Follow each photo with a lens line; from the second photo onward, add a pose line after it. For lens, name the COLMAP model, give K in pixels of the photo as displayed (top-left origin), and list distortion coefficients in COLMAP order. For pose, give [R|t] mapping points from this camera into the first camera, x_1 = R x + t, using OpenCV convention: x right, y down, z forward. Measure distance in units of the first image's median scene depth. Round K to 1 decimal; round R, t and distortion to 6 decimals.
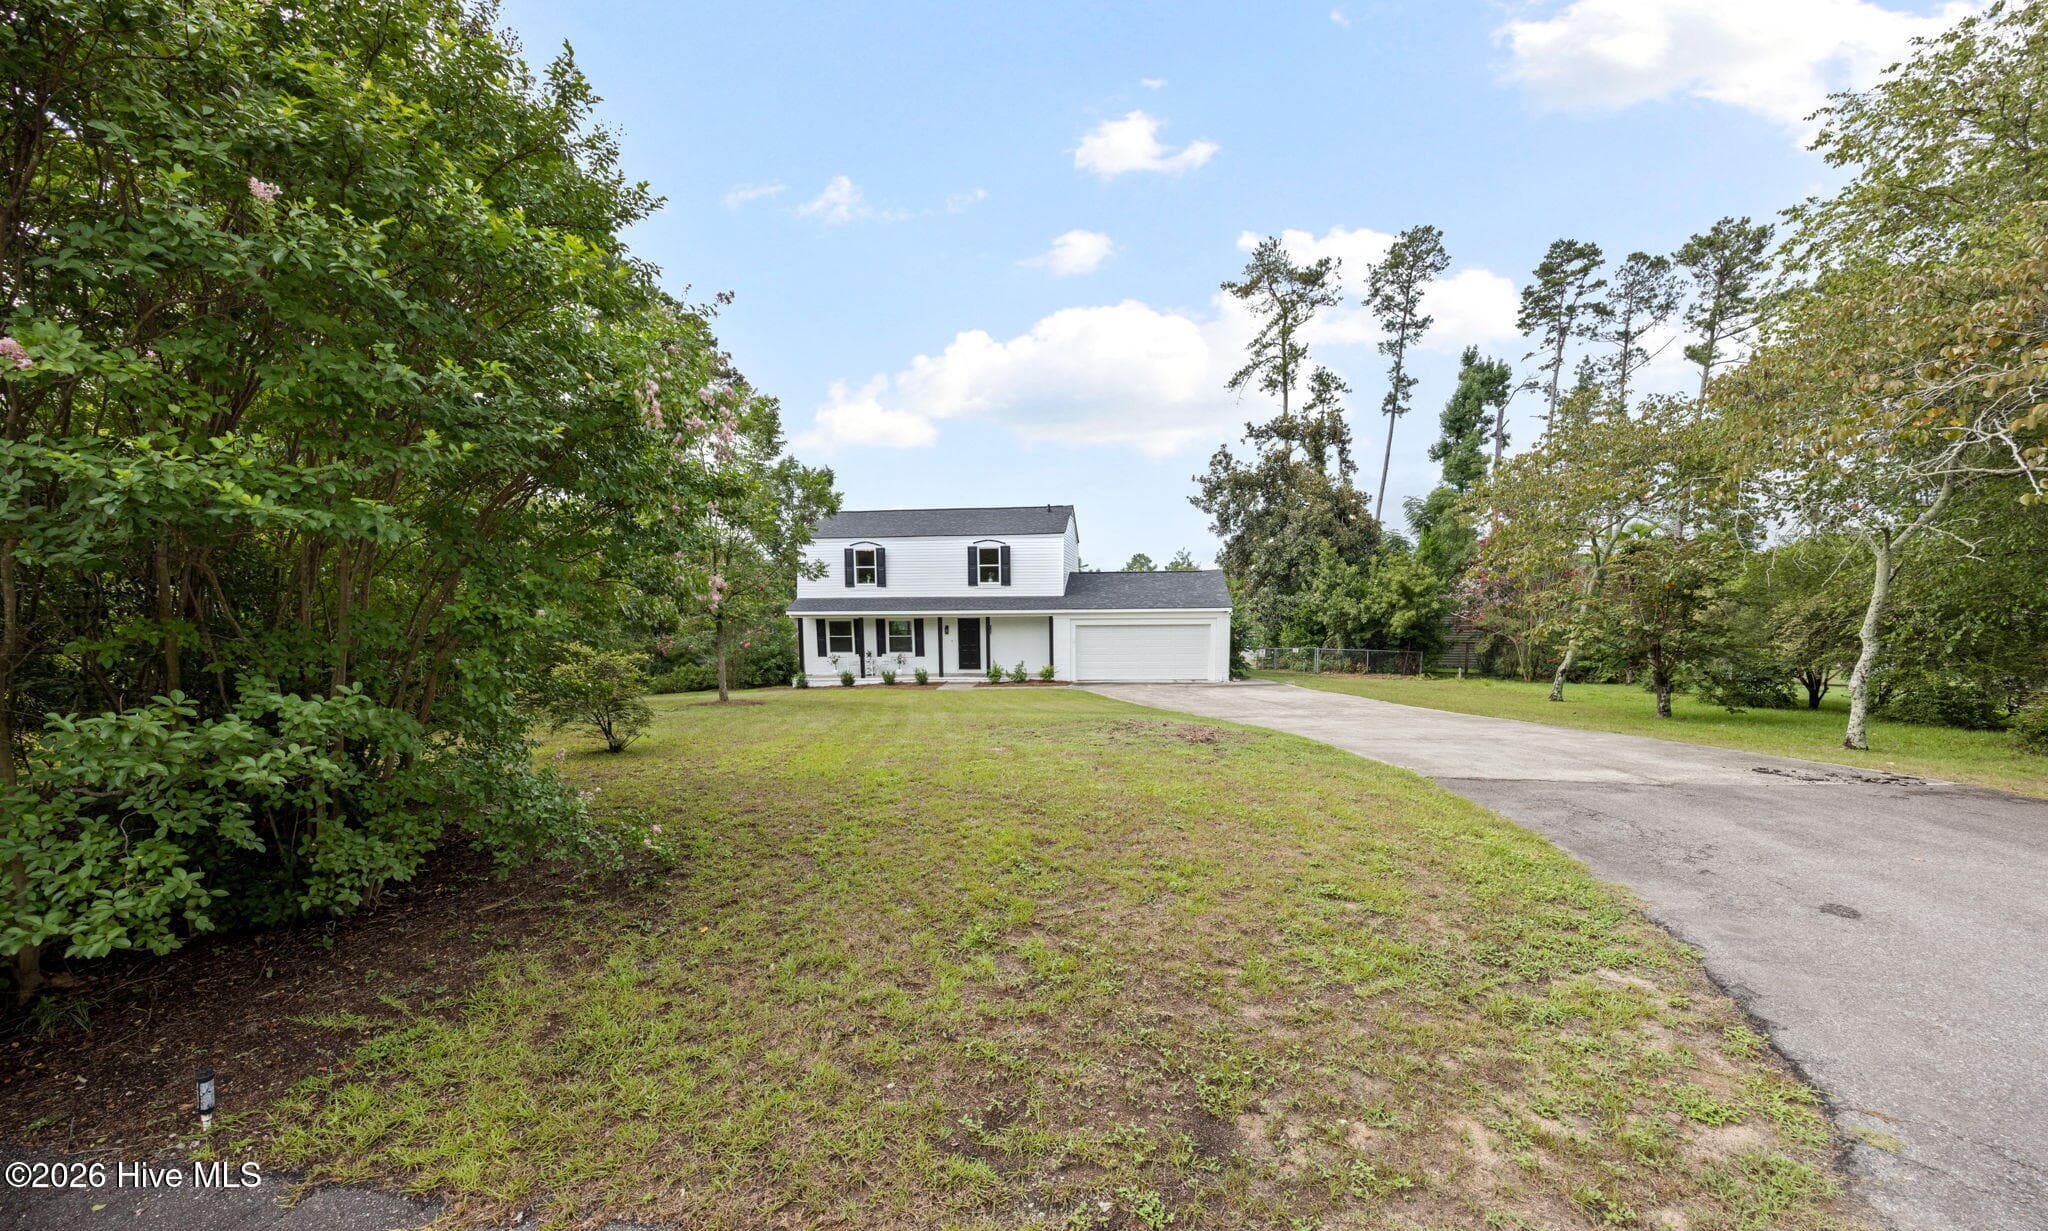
lens RADIAL K [[822.7, 0, 1021.7], [0, 822.7, 691.1], [0, 0, 1]] dist [-0.002477, -0.000183]
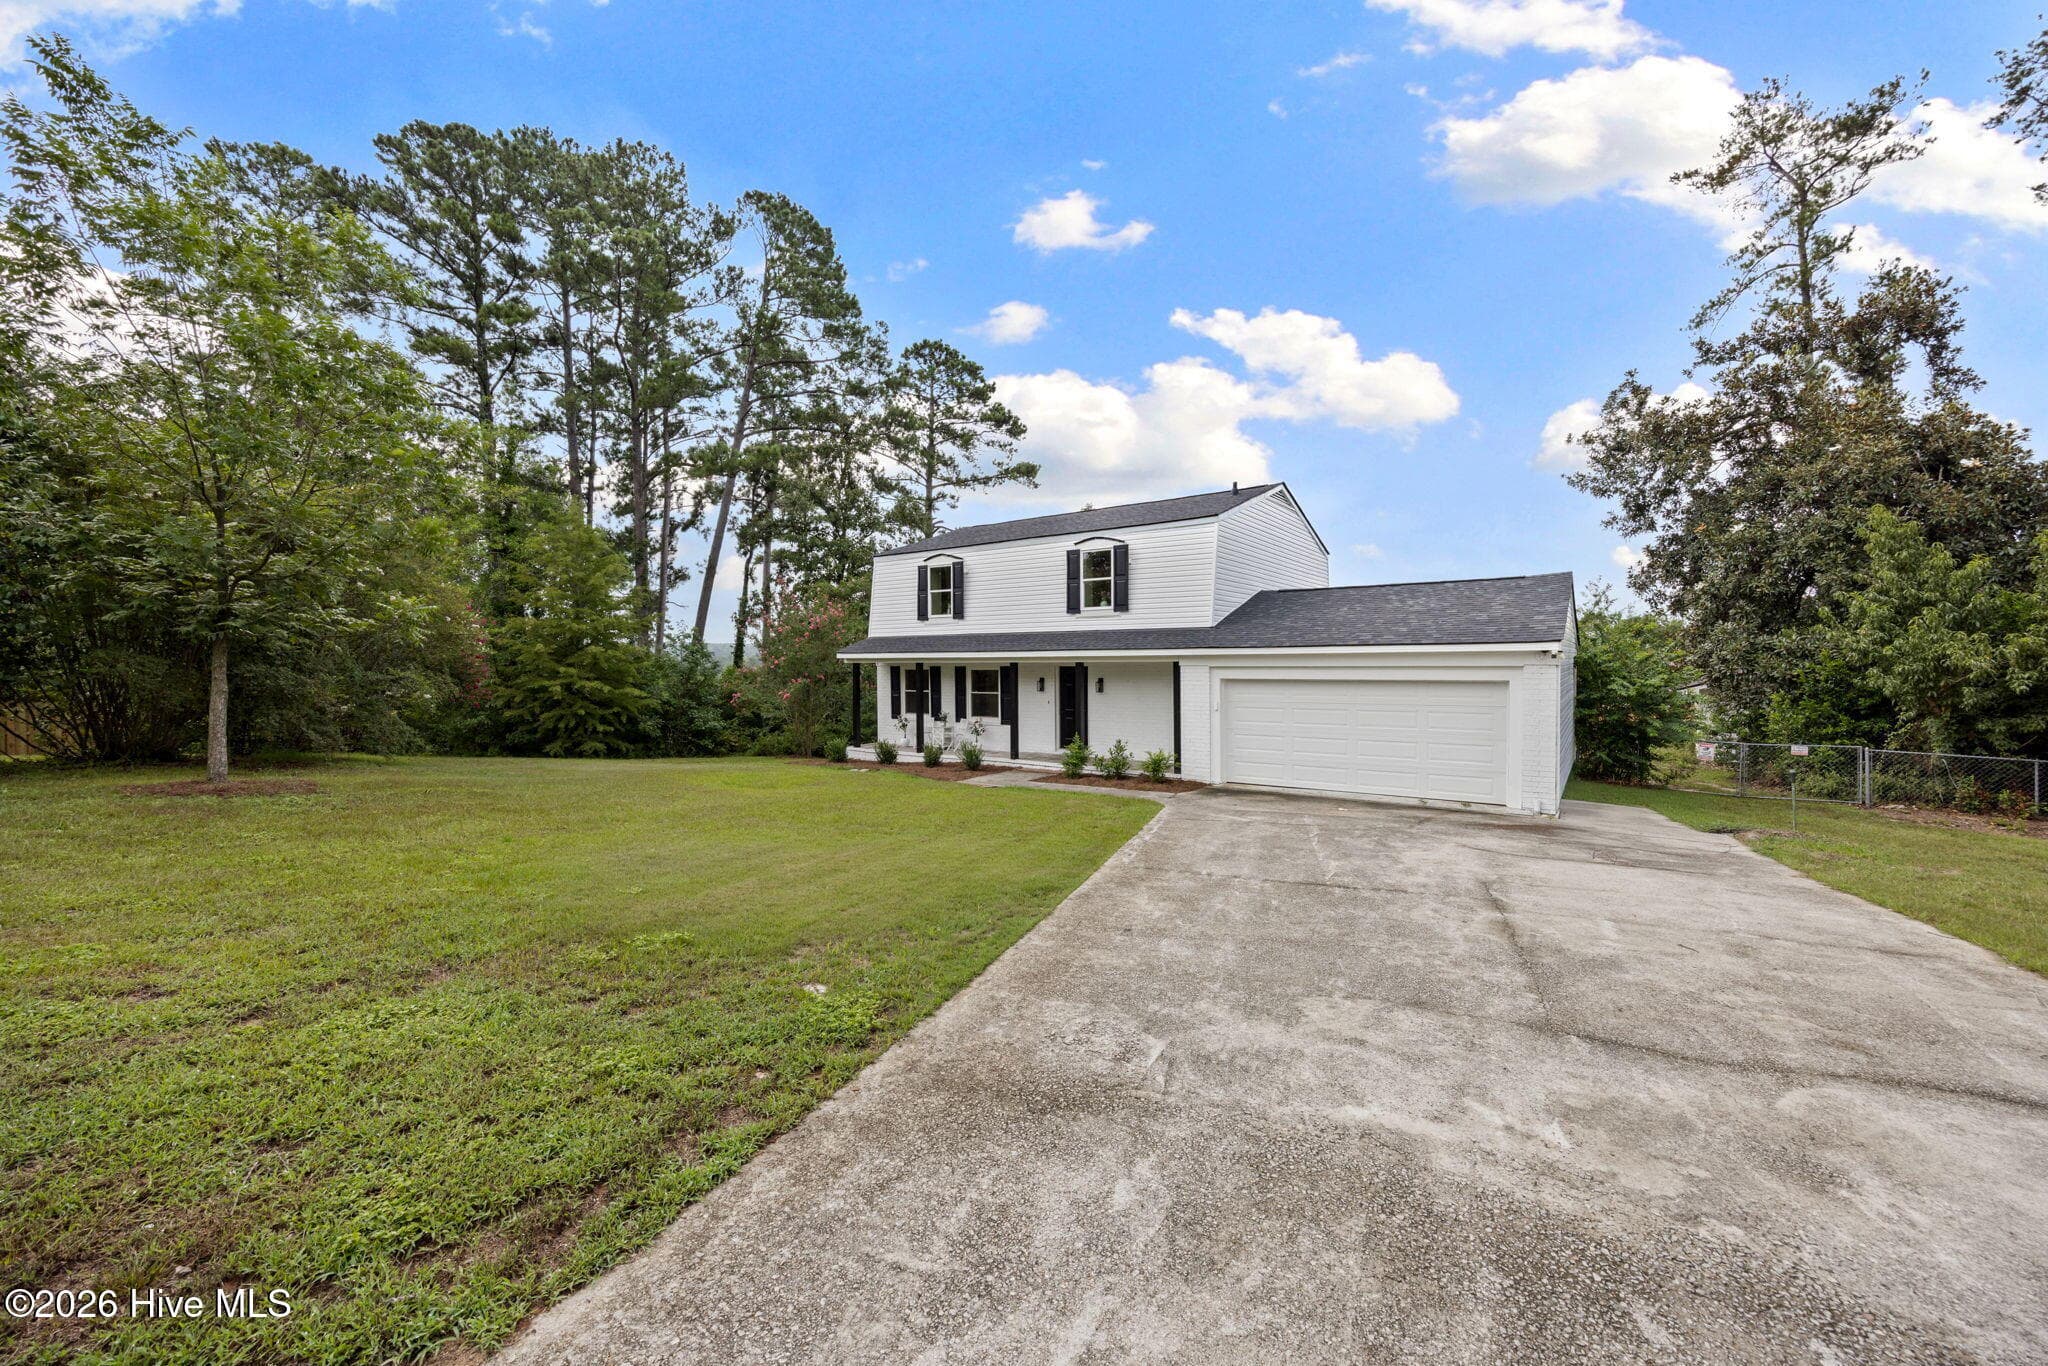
lens RADIAL K [[783.0, 0, 1036.0], [0, 783.0, 674.2], [0, 0, 1]] dist [0.001772, -0.001177]
pose [[0.875381, 0.014364, -0.483220, 0.192190], [-0.066158, 0.993714, -0.090311, -0.026959], [0.478885, 0.111025, 0.870828, 0.464817]]
